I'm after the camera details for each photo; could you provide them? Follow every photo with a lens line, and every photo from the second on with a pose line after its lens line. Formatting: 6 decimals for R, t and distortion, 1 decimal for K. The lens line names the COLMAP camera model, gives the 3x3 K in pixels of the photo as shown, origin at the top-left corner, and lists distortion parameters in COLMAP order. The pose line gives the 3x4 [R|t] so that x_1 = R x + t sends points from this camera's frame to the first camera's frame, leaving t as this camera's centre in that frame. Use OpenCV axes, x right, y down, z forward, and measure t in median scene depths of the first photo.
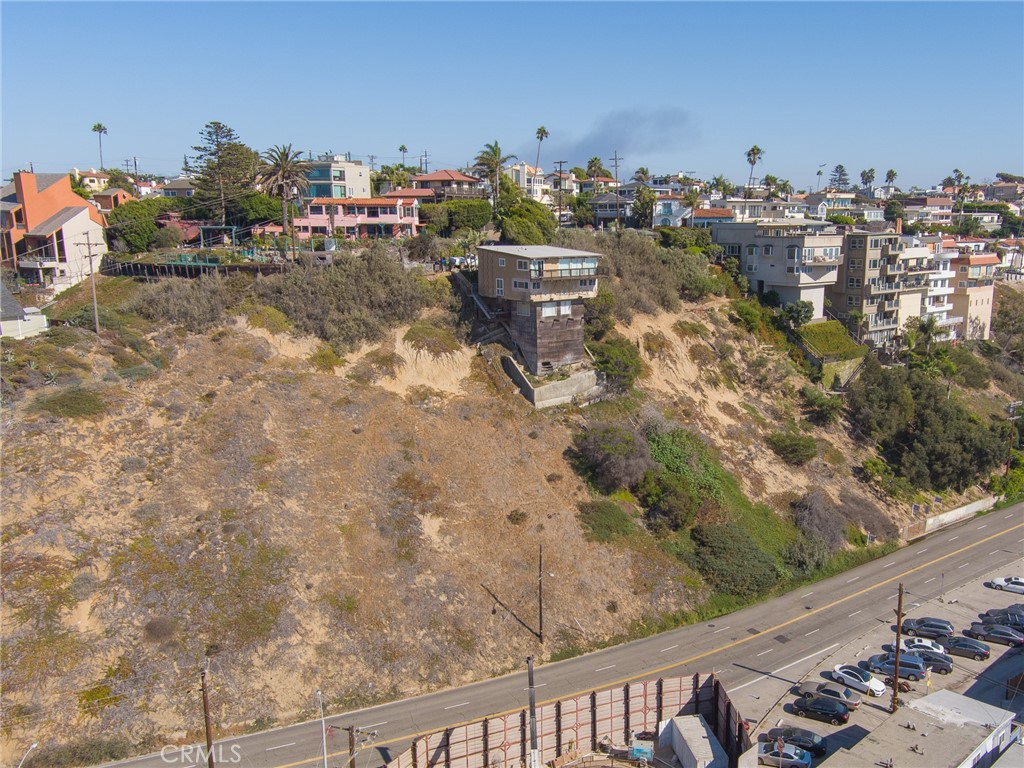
lens RADIAL K [[982.4, 0, 594.4], [0, 982.4, 401.6], [0, 0, 1]] dist [0.086800, -0.005615]
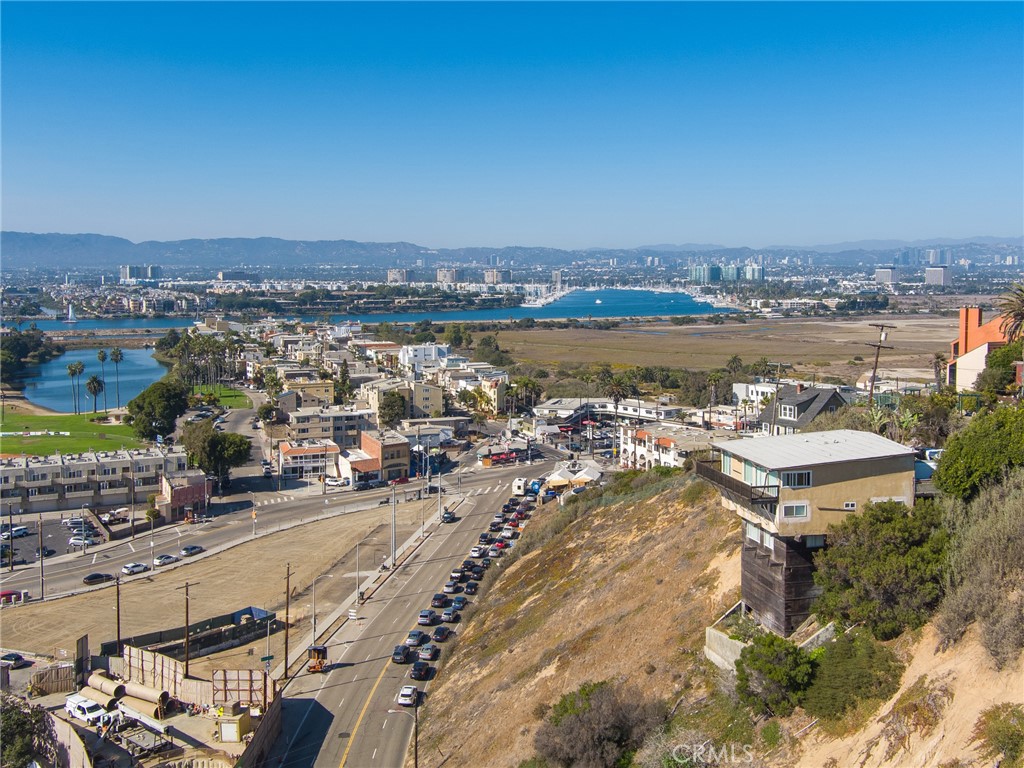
lens RADIAL K [[1061.4, 0, 512.6], [0, 1061.4, 320.5], [0, 0, 1]] dist [0.100635, -0.016786]
pose [[-0.469549, 0.045931, -0.881711, 0.672256], [-0.167234, 0.975941, 0.139899, -0.310984], [0.866924, 0.213142, -0.450571, 1.173934]]
